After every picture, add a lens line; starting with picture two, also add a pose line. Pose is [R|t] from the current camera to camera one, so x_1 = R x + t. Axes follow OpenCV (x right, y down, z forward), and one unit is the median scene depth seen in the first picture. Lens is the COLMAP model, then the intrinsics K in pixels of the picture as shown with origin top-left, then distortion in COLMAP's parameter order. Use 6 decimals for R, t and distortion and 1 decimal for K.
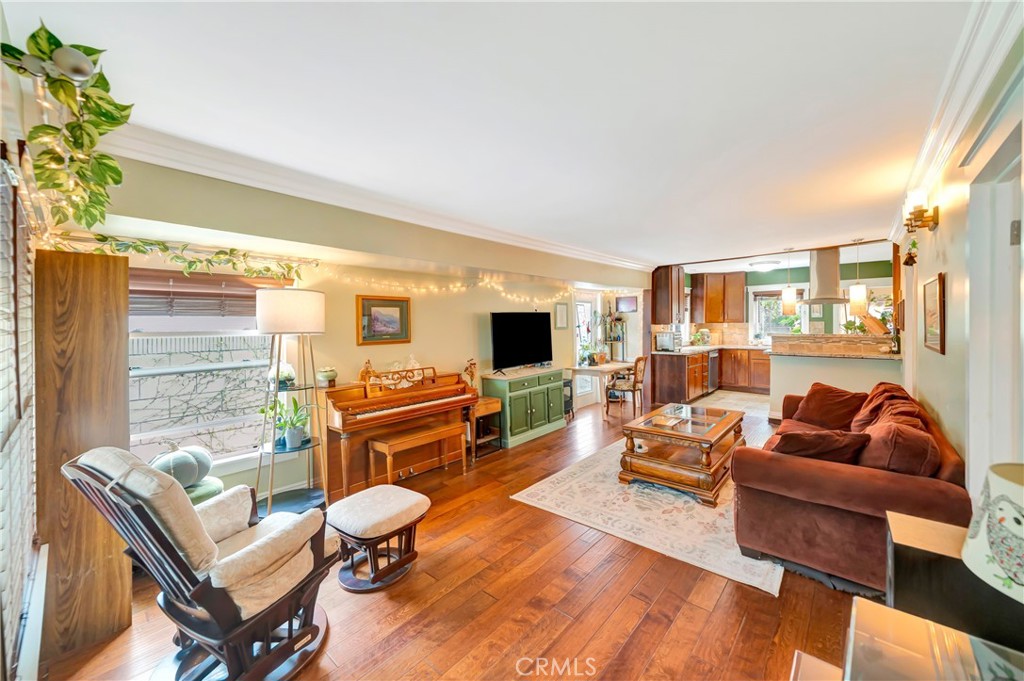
lens RADIAL K [[382.1, 0, 534.4], [0, 382.1, 328.3], [0, 0, 1]] dist [-0.000335, -0.000127]
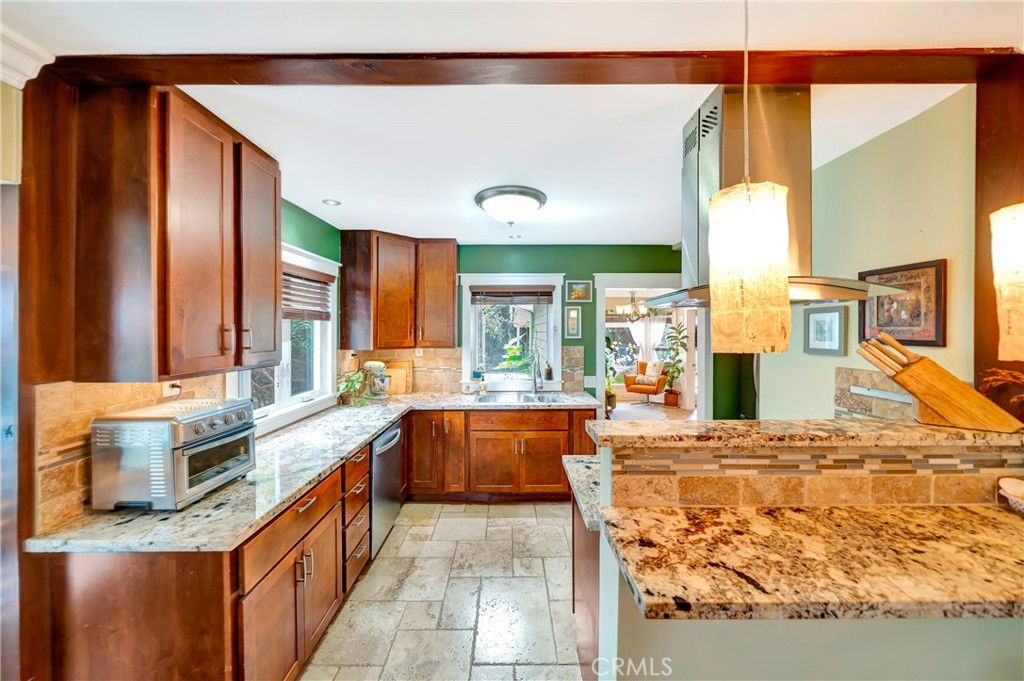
lens RADIAL K [[382.1, 0, 510.7], [0, 382.1, 336.4], [0, 0, 1]] dist [-0.000335, -0.000127]
pose [[0.768627, 0.006728, 0.639661, 0.294894], [0.001476, 0.999923, -0.012291, -0.023022], [-0.639695, 0.010391, 0.768559, 0.583849]]
